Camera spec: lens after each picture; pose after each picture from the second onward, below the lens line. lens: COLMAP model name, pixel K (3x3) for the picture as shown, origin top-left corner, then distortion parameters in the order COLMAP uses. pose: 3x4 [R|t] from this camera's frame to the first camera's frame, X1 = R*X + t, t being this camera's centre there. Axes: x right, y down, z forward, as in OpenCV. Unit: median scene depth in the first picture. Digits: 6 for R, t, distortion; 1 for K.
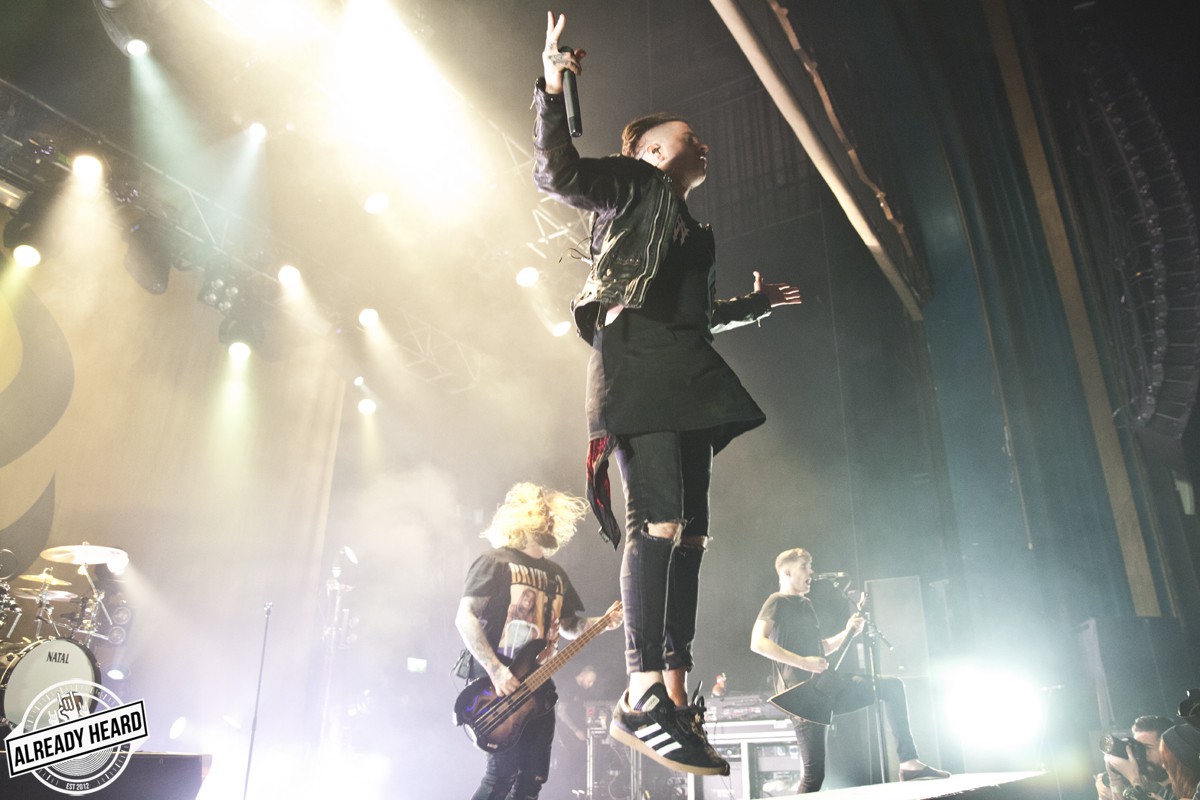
lens RADIAL K [[870.1, 0, 603.7], [0, 870.1, 391.7], [0, 0, 1]] dist [-0.078364, 0.013865]
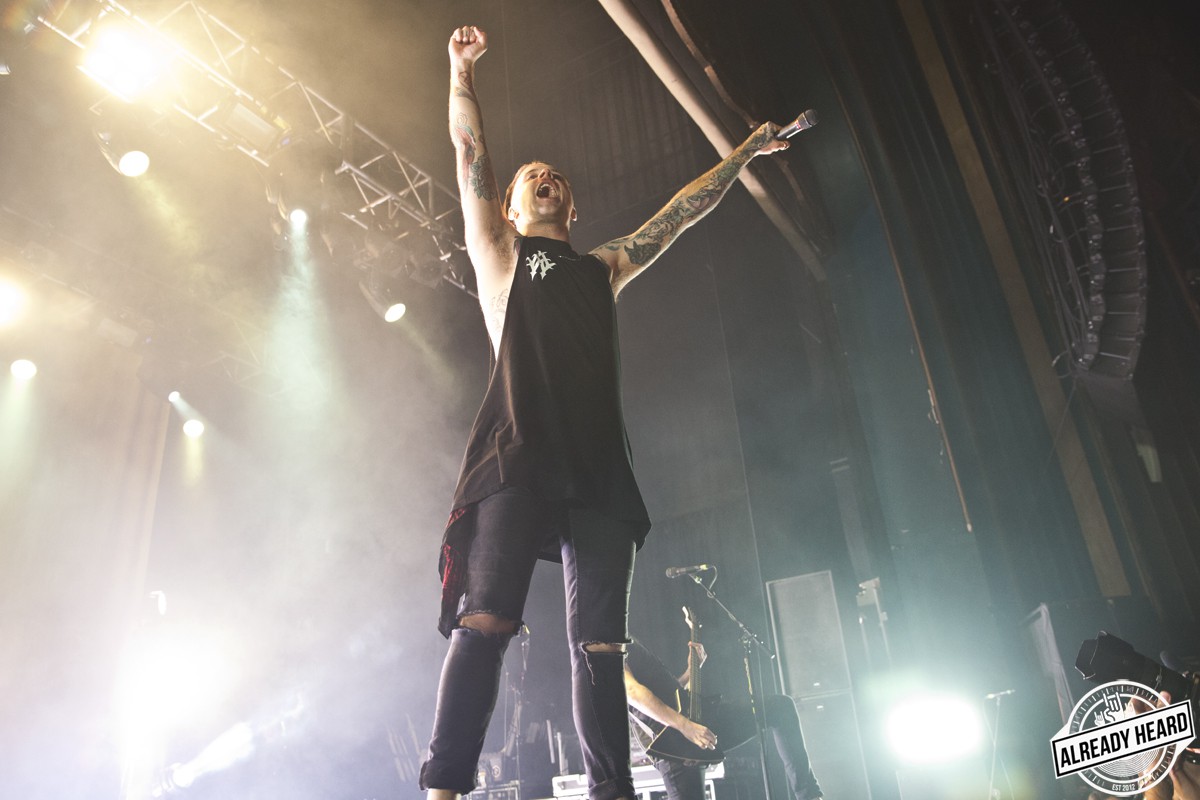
lens RADIAL K [[870.1, 0, 613.7], [0, 870.1, 409.5], [0, 0, 1]] dist [-0.078364, 0.013865]
pose [[0.996612, -0.074358, 0.035137, 0.133176], [0.075579, 0.996533, -0.034783, 0.069375], [-0.032429, 0.037321, 0.998777, 0.168100]]
